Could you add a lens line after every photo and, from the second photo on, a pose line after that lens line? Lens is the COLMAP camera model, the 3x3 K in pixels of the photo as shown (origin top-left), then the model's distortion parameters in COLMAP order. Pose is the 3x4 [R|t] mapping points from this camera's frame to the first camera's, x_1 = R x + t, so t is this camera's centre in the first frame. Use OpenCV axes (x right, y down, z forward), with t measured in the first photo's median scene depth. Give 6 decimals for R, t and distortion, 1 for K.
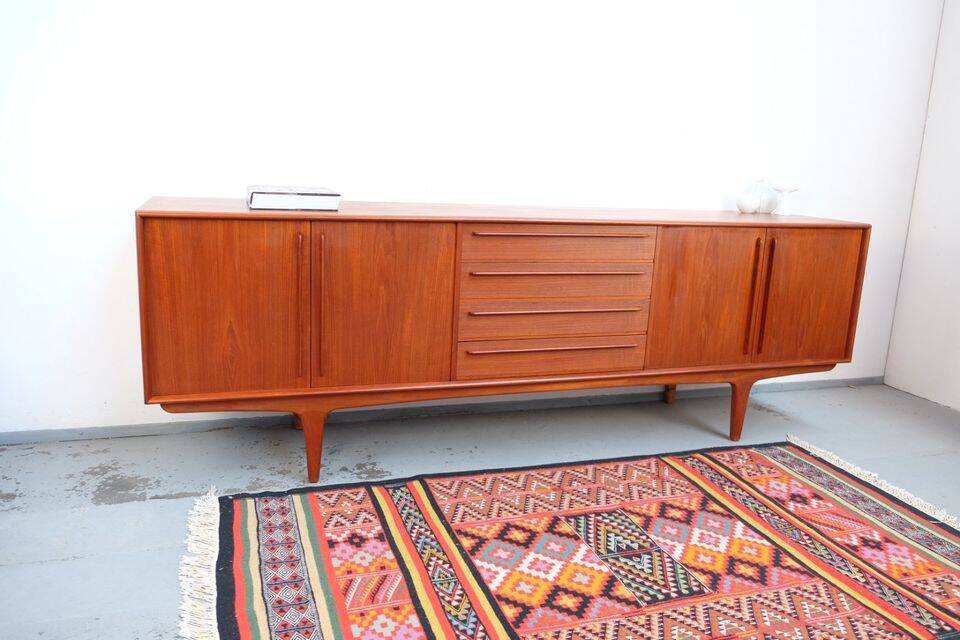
lens RADIAL K [[746.2, 0, 477.2], [0, 746.2, 320.1], [0, 0, 1]] dist [-0.044748, 0.033302]
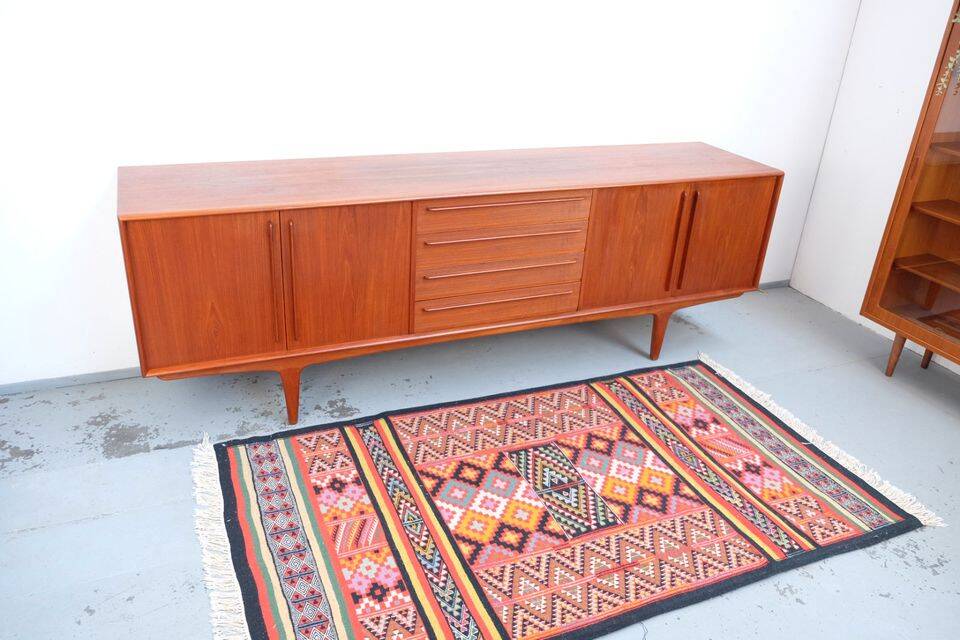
lens RADIAL K [[746.2, 0, 474.7], [0, 746.2, 317.2], [0, 0, 1]] dist [-0.044748, 0.033302]
pose [[0.997080, -0.022068, 0.073107, -0.019911], [0.004174, 0.971654, 0.236369, -0.229586], [-0.076250, -0.235374, 0.968909, -0.113744]]
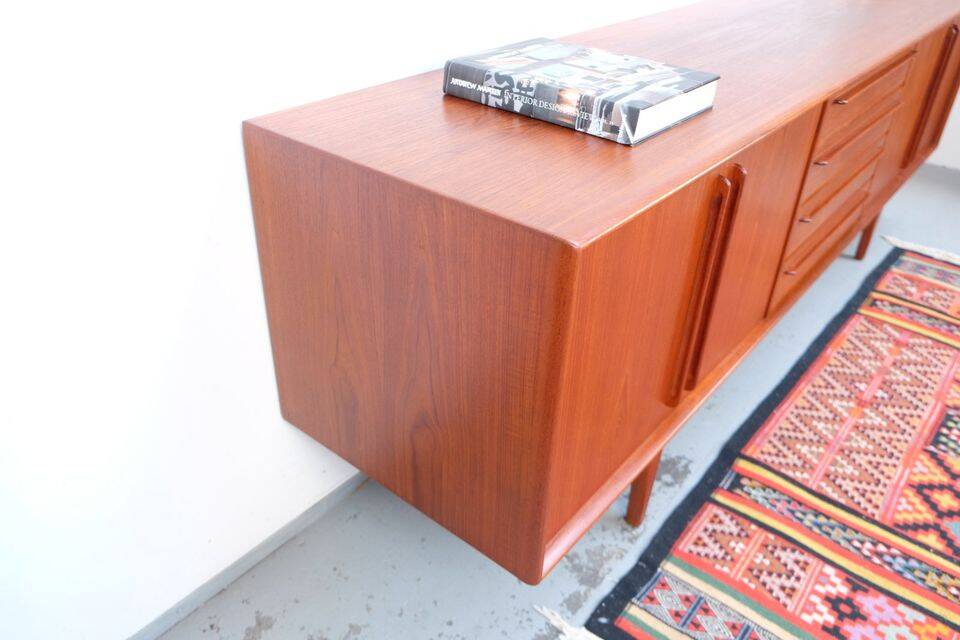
lens RADIAL K [[746.2, 0, 476.2], [0, 746.2, 316.0], [0, 0, 1]] dist [-0.044748, 0.033302]
pose [[0.849963, -0.297663, 0.434694, -0.608995], [0.120990, 0.913327, 0.388839, -0.239368], [-0.512761, -0.277905, 0.812308, 0.622191]]
